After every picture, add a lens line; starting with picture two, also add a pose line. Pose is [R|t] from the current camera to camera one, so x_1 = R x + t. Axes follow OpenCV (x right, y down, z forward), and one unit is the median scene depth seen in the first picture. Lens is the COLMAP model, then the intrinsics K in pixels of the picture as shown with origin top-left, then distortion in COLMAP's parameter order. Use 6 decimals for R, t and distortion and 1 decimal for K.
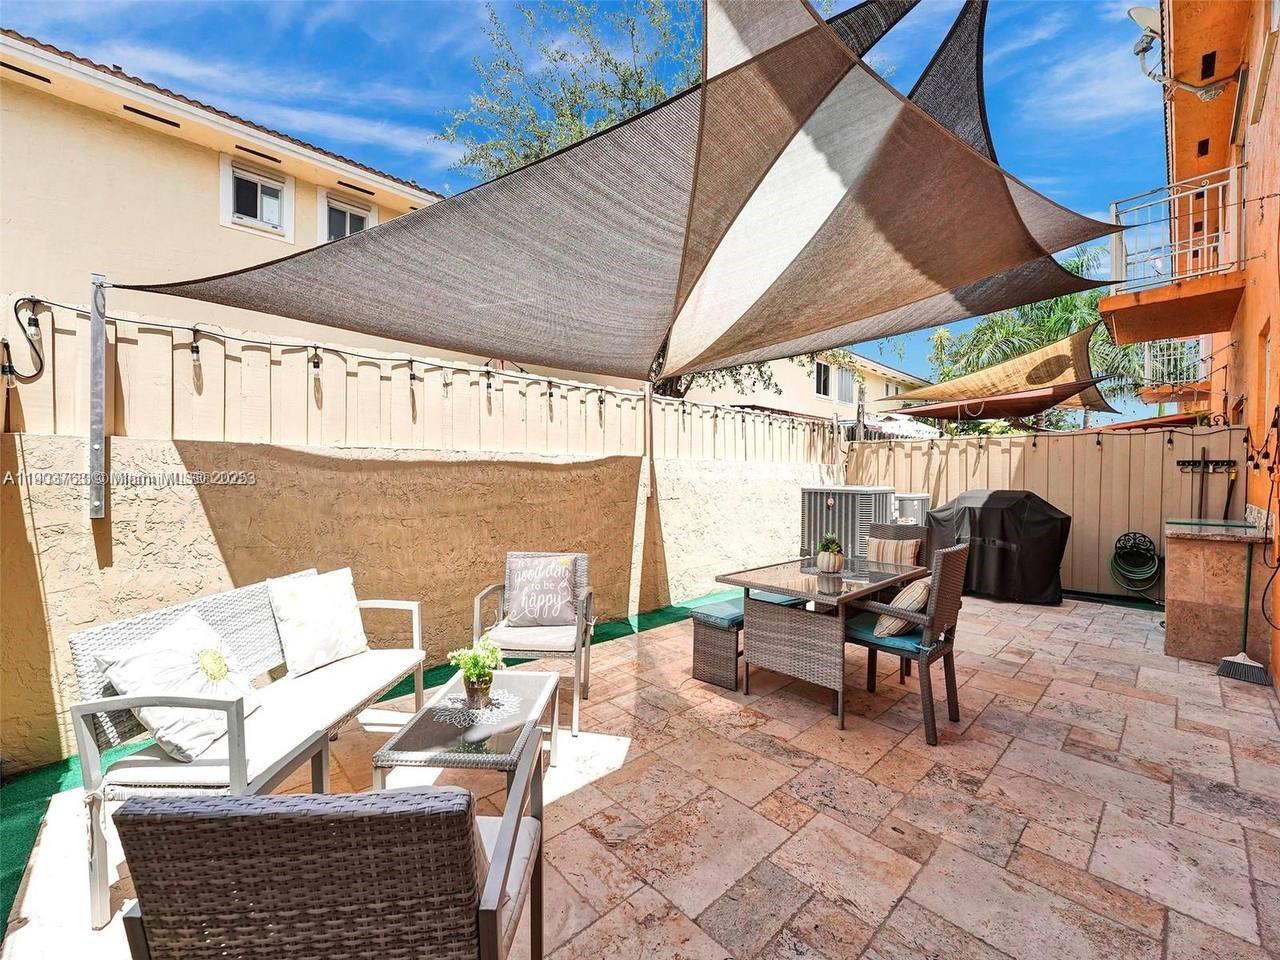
lens RADIAL K [[514.0, 0, 640.0], [0, 514.0, 480.0], [0, 0, 1]] dist [0.000485, -0.000018]
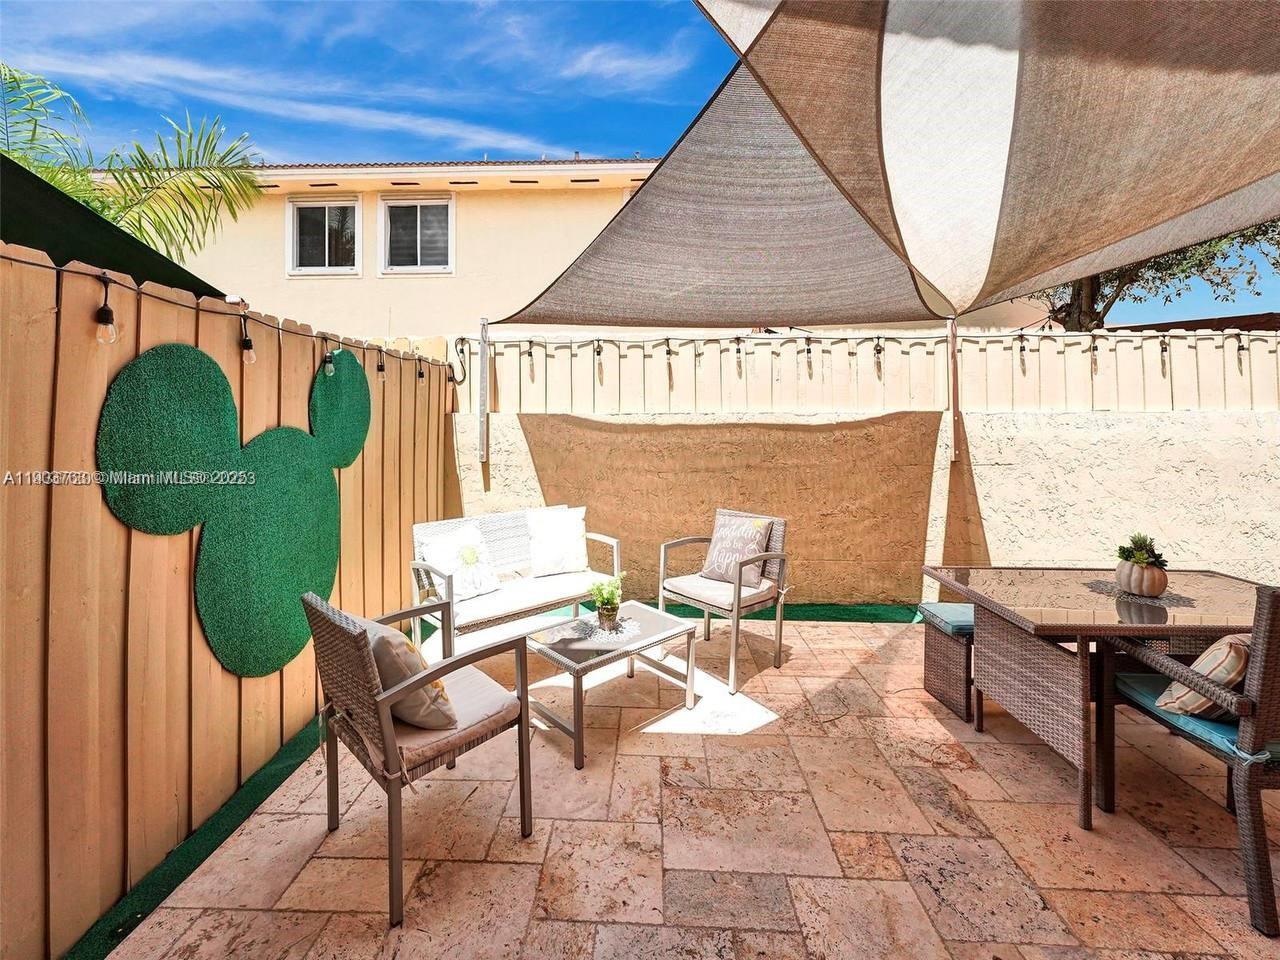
lens RADIAL K [[538.3, 0, 632.7], [0, 538.3, 420.9], [0, 0, 1]] dist [-0.001942, -0.000051]
pose [[0.704775, -0.007749, -0.709389, 0.427003], [-0.001570, 0.999921, -0.012482, -0.030502], [0.709429, 0.009911, 0.704707, 0.077859]]
